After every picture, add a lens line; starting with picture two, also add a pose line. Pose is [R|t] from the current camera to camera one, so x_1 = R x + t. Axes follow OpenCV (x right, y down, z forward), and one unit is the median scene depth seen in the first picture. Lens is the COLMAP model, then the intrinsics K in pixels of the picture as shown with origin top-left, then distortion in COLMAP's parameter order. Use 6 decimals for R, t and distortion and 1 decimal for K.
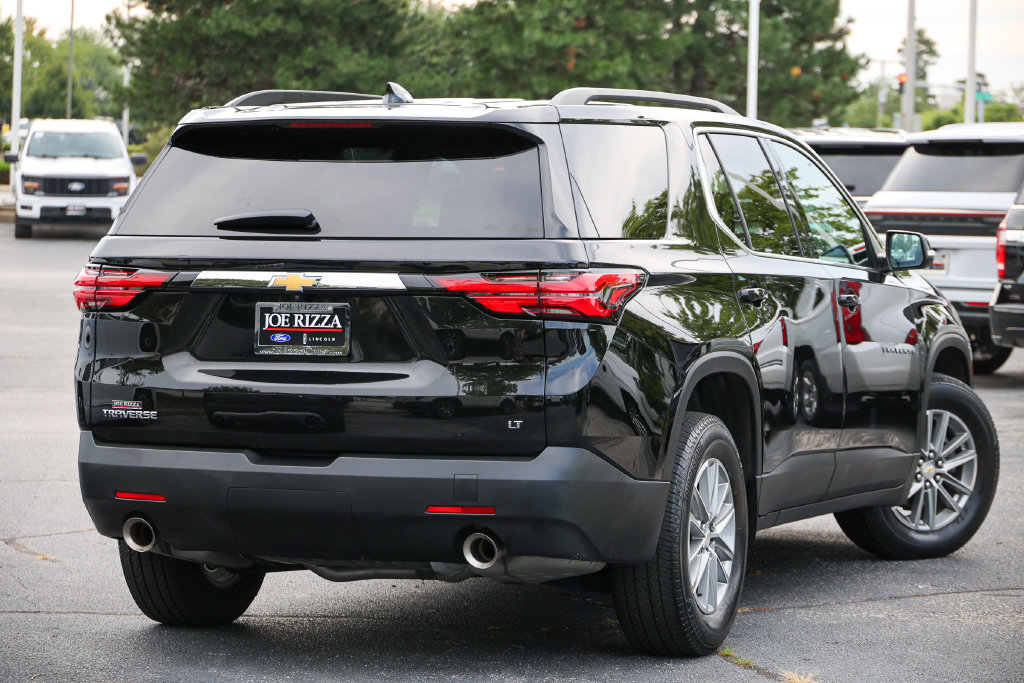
lens RADIAL K [[3168.9, 0, 519.4], [0, 3168.9, 335.9], [0, 0, 1]] dist [0.059344, 0.000000]
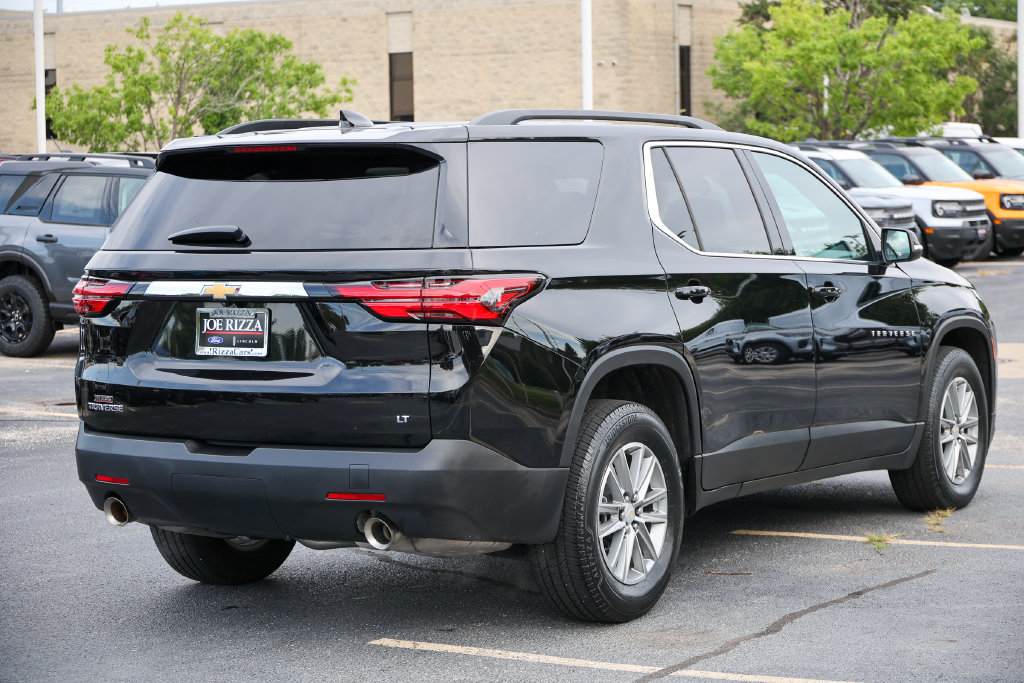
lens RADIAL K [[2291.9, 0, 506.2], [0, 2291.9, 341.5], [0, 0, 1]] dist [0.262058, 0.000000]
pose [[0.981129, -0.009187, -0.193135, 0.177036], [0.012737, 0.999772, 0.017145, -0.011300], [0.192933, -0.019281, 0.981022, 0.216238]]
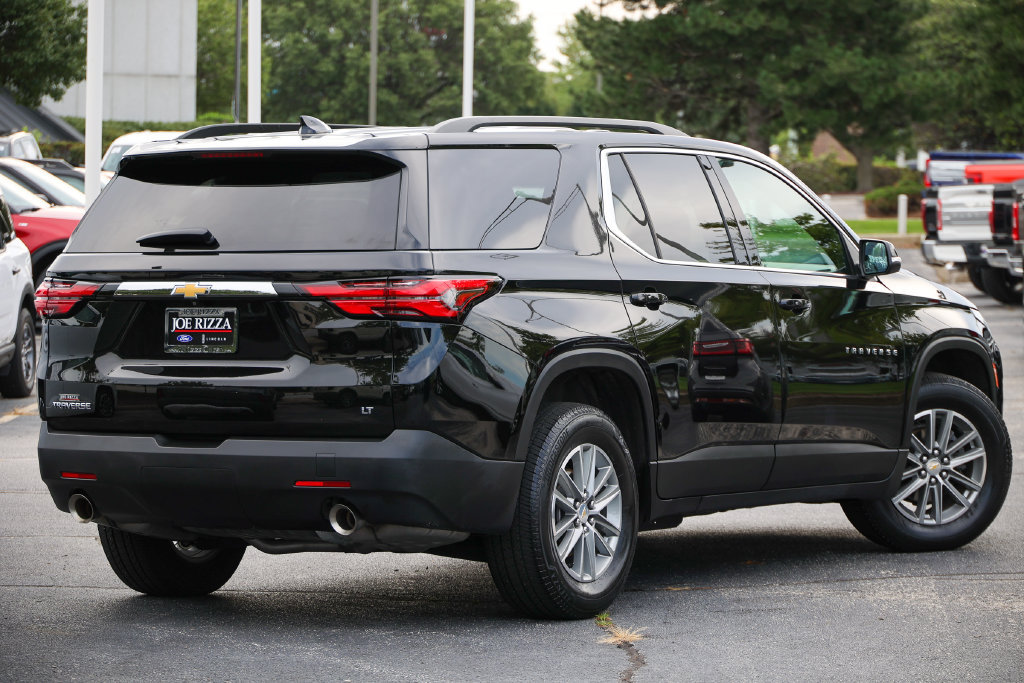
lens RADIAL K [[3690.5, 0, 503.8], [0, 3690.5, 342.8], [0, 0, 1]] dist [0.078077, 0.000000]
pose [[0.984785, -0.009650, -0.173510, 0.267434], [0.008089, 0.999920, -0.009704, 0.015813], [0.173590, 0.008153, 0.984784, -0.305898]]
